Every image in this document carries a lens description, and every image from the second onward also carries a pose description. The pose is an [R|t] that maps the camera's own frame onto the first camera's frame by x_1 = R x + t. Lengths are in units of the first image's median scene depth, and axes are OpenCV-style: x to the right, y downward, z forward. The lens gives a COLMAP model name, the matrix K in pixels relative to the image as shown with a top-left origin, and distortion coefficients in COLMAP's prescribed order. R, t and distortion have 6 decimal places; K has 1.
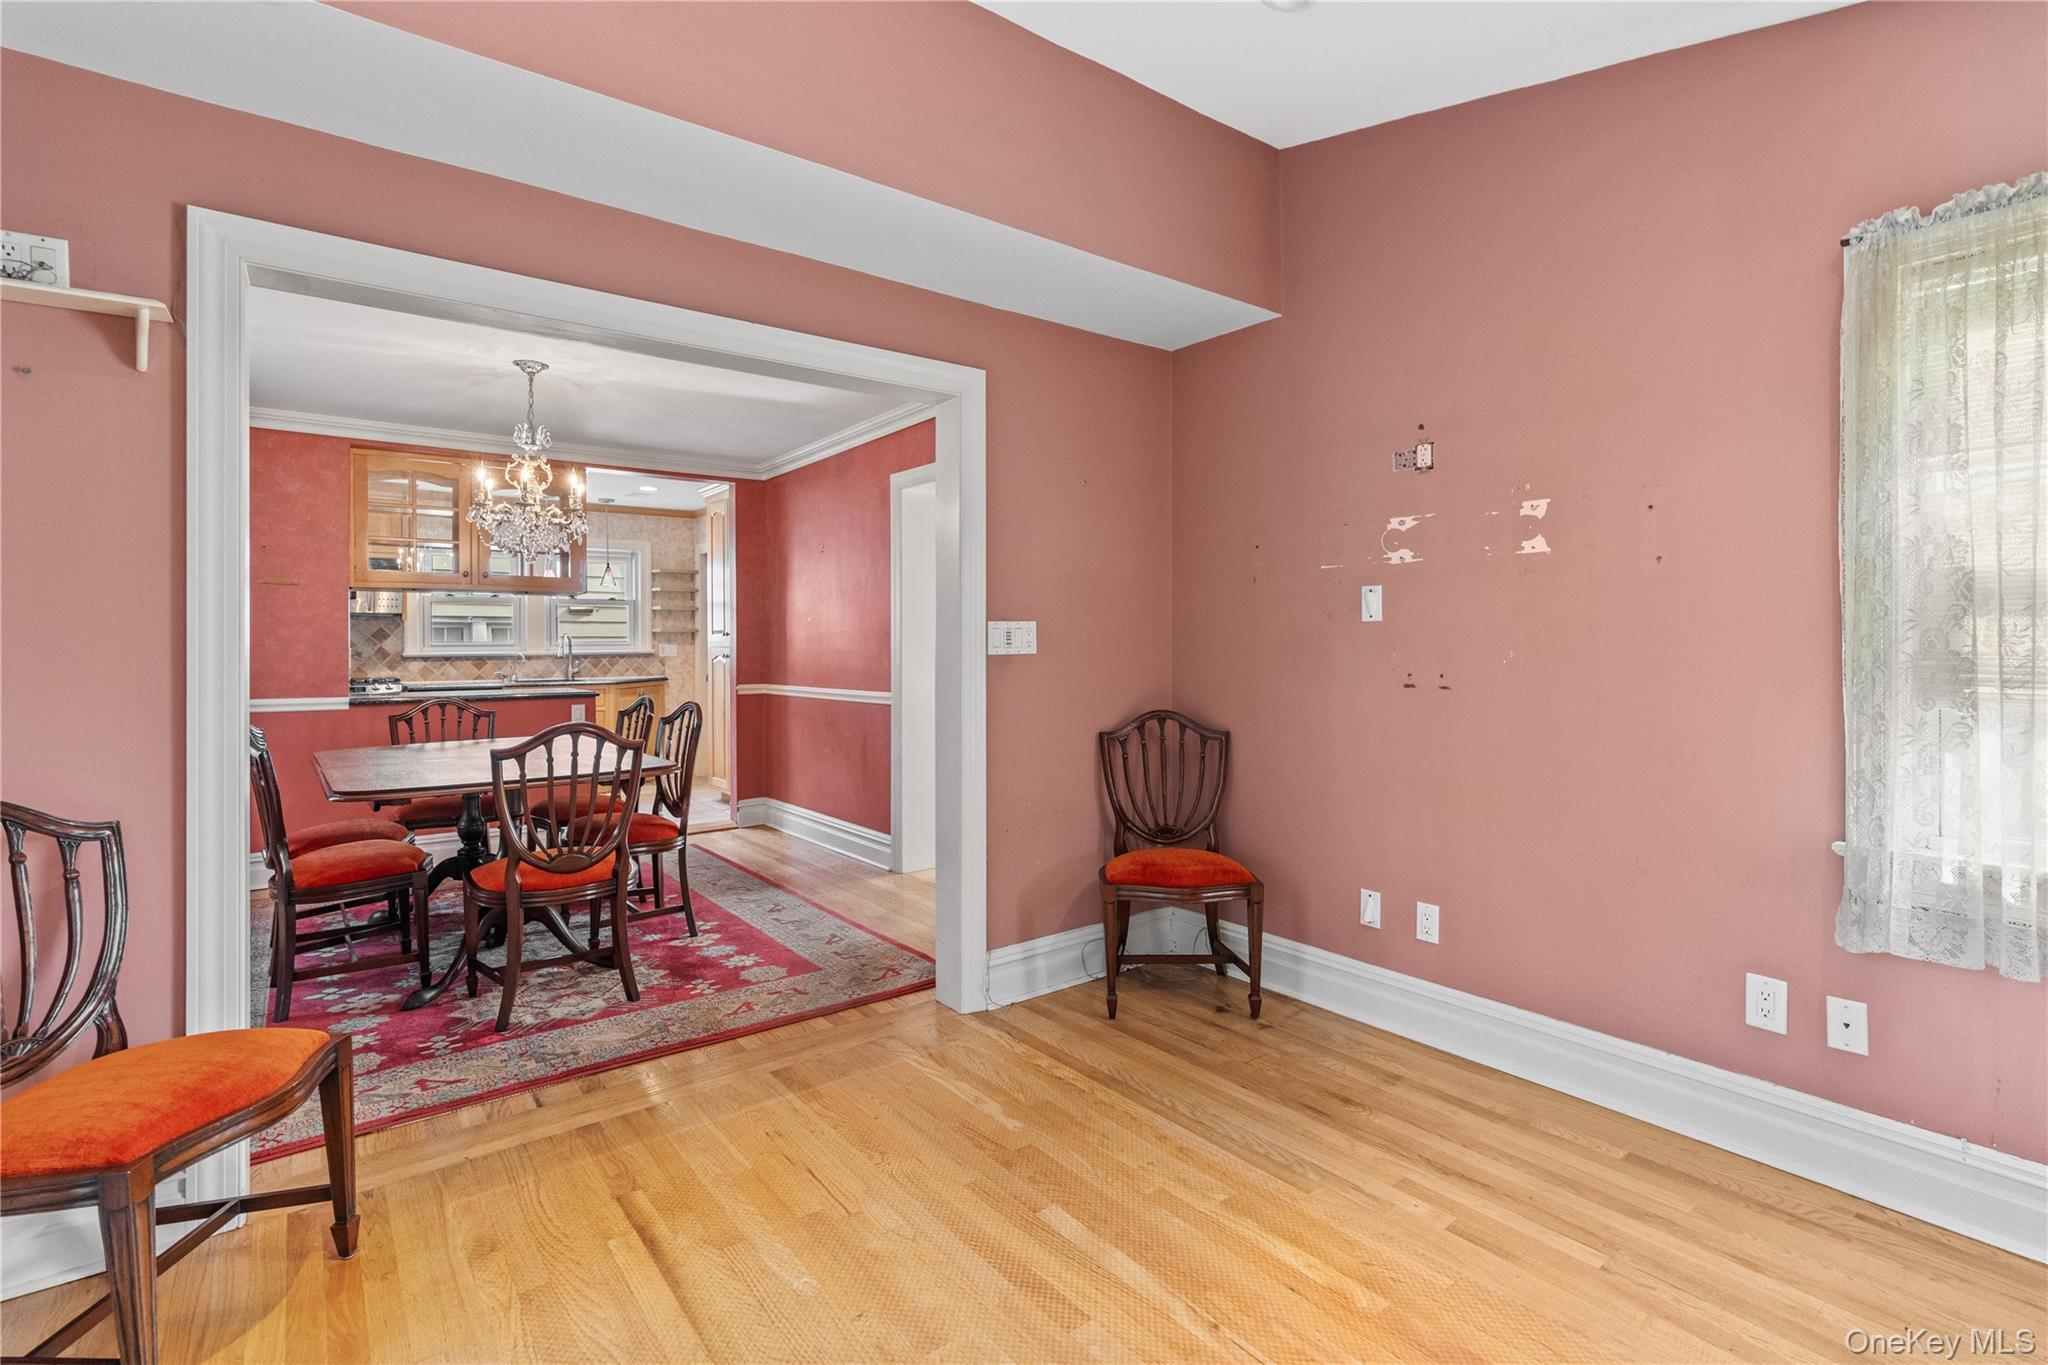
lens RADIAL K [[934.6, 0, 1020.1], [0, 934.6, 649.8], [0, 0, 1]] dist [-0.014753, 0.005131]
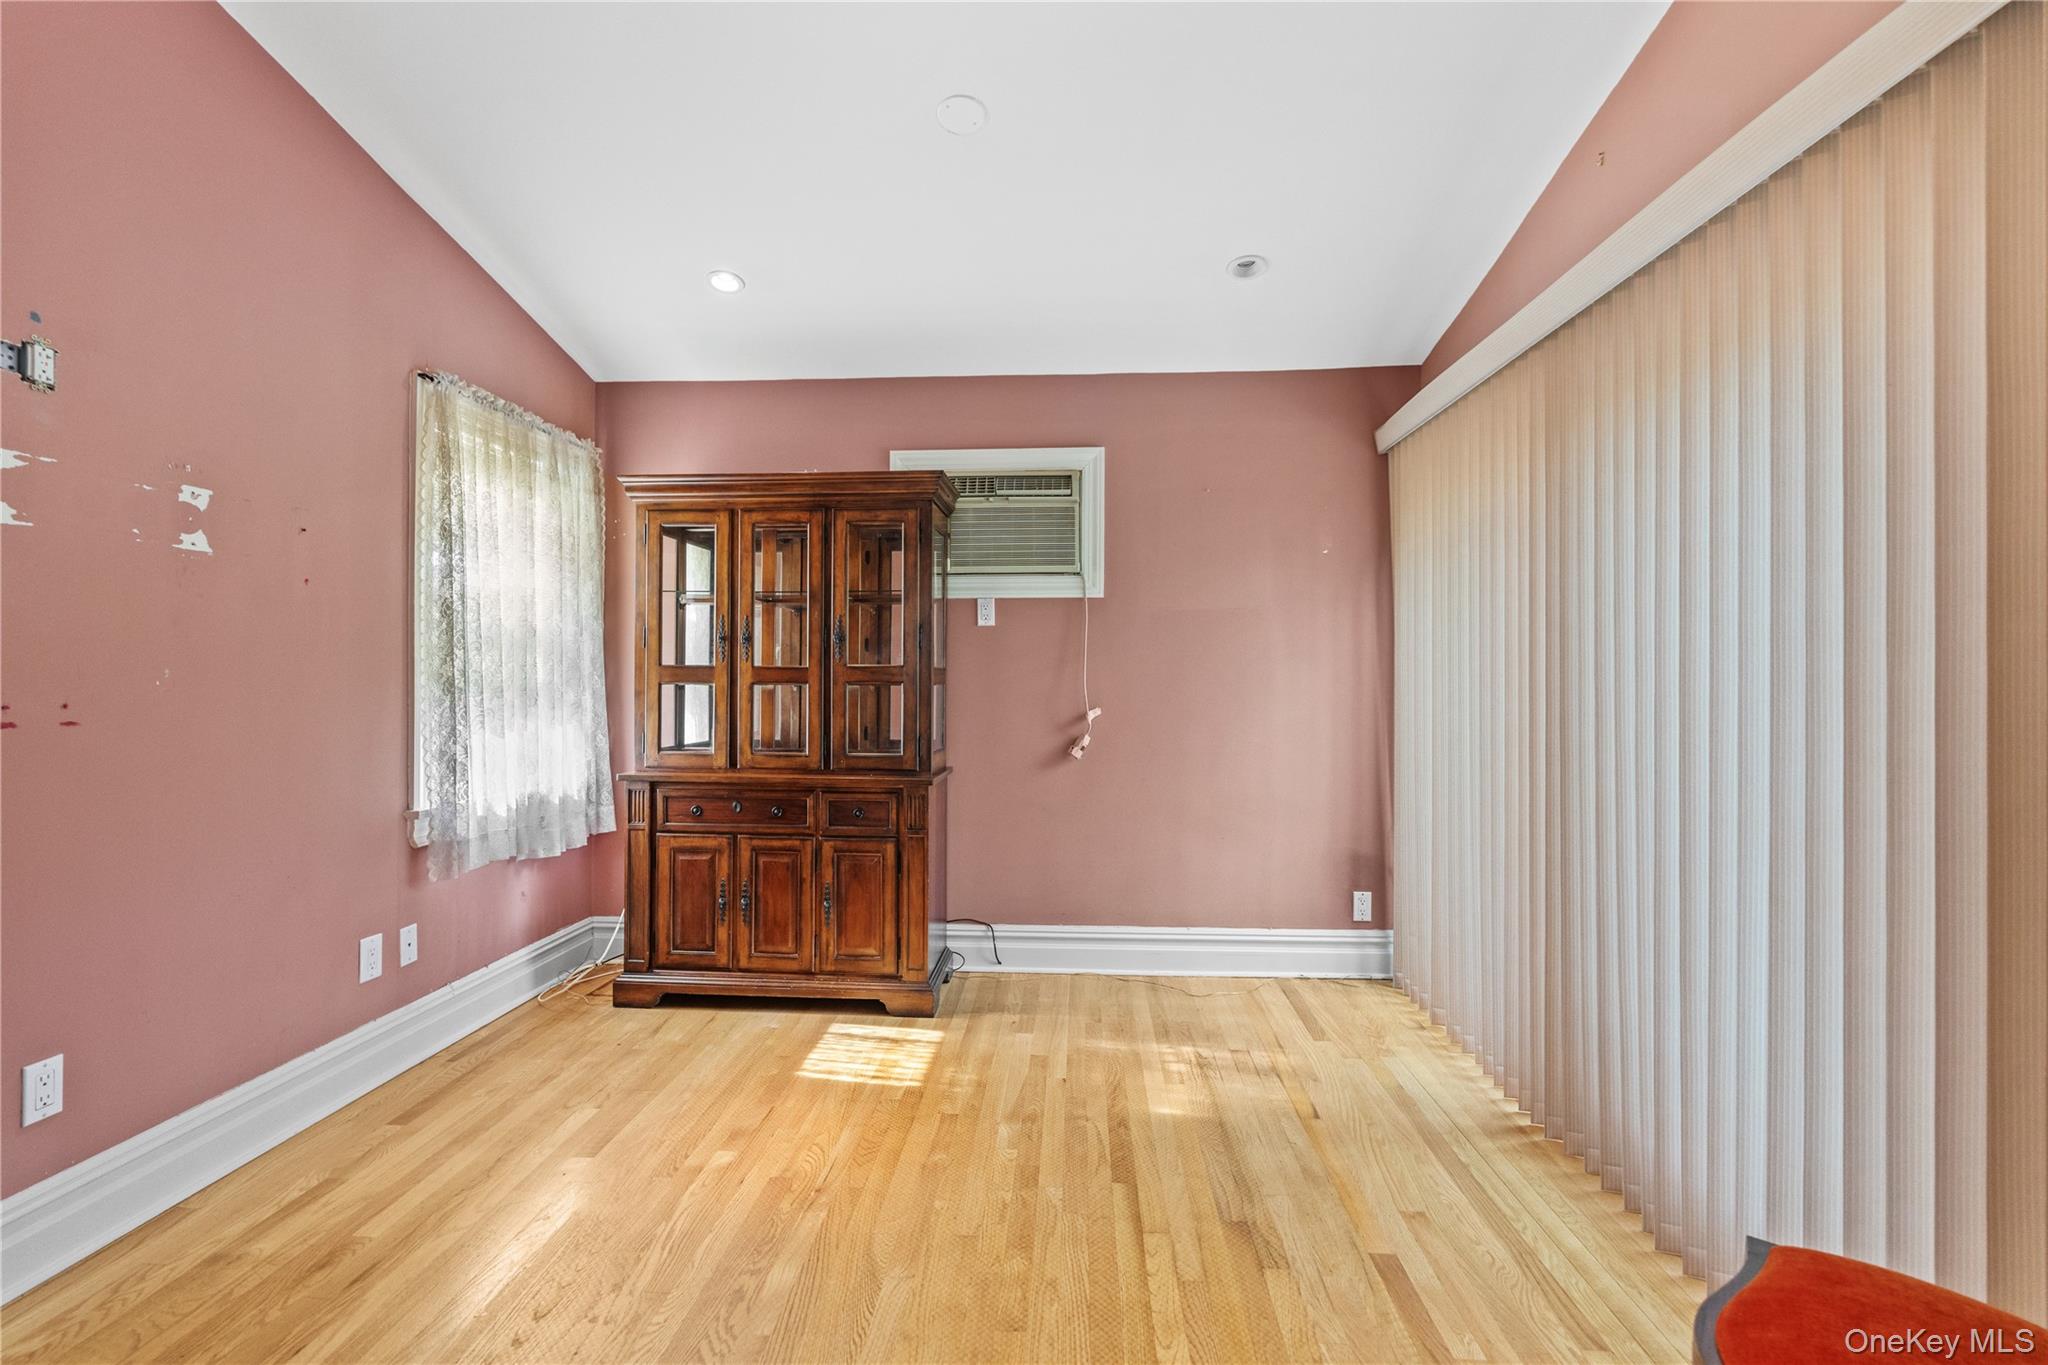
lens RADIAL K [[934.6, 0, 1030.7], [0, 934.6, 672.6], [0, 0, 1]] dist [-0.014753, 0.005131]
pose [[-0.756322, 0.001165, 0.654198, -0.198707], [0.002586, 0.999996, 0.001208, 0.001924], [-0.654194, 0.002605, -0.756322, 0.411999]]
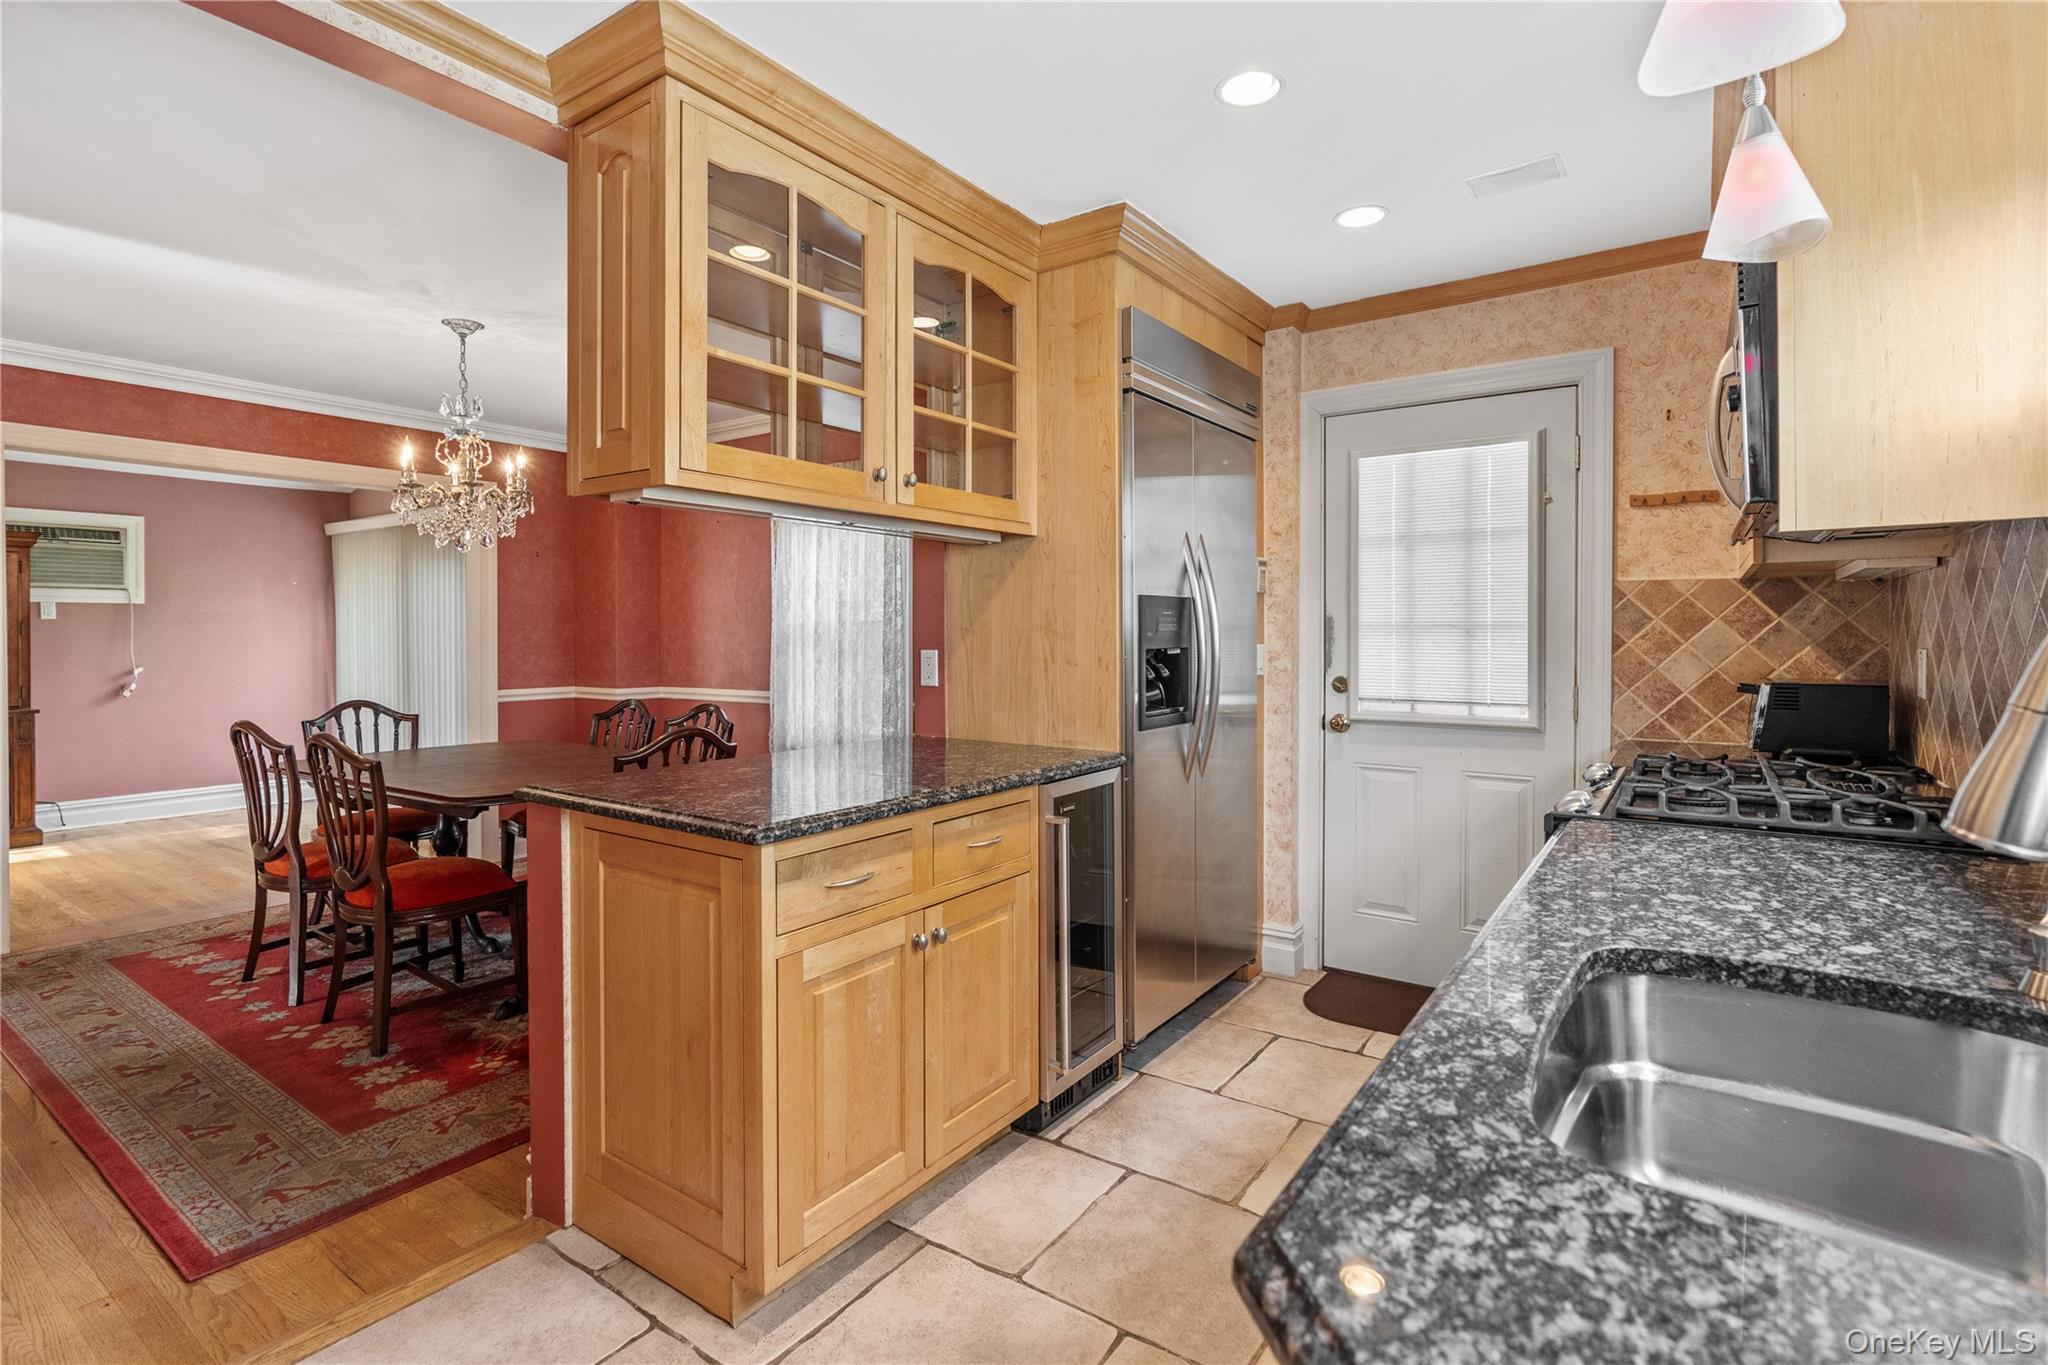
lens RADIAL K [[934.6, 0, 1004.3], [0, 934.6, 642.8], [0, 0, 1]] dist [-0.014753, 0.005131]
pose [[-0.953762, 0.006542, -0.300493, -0.410480], [0.002979, 0.999920, 0.012311, -0.009675], [0.300549, 0.010847, -0.953705, 1.091475]]
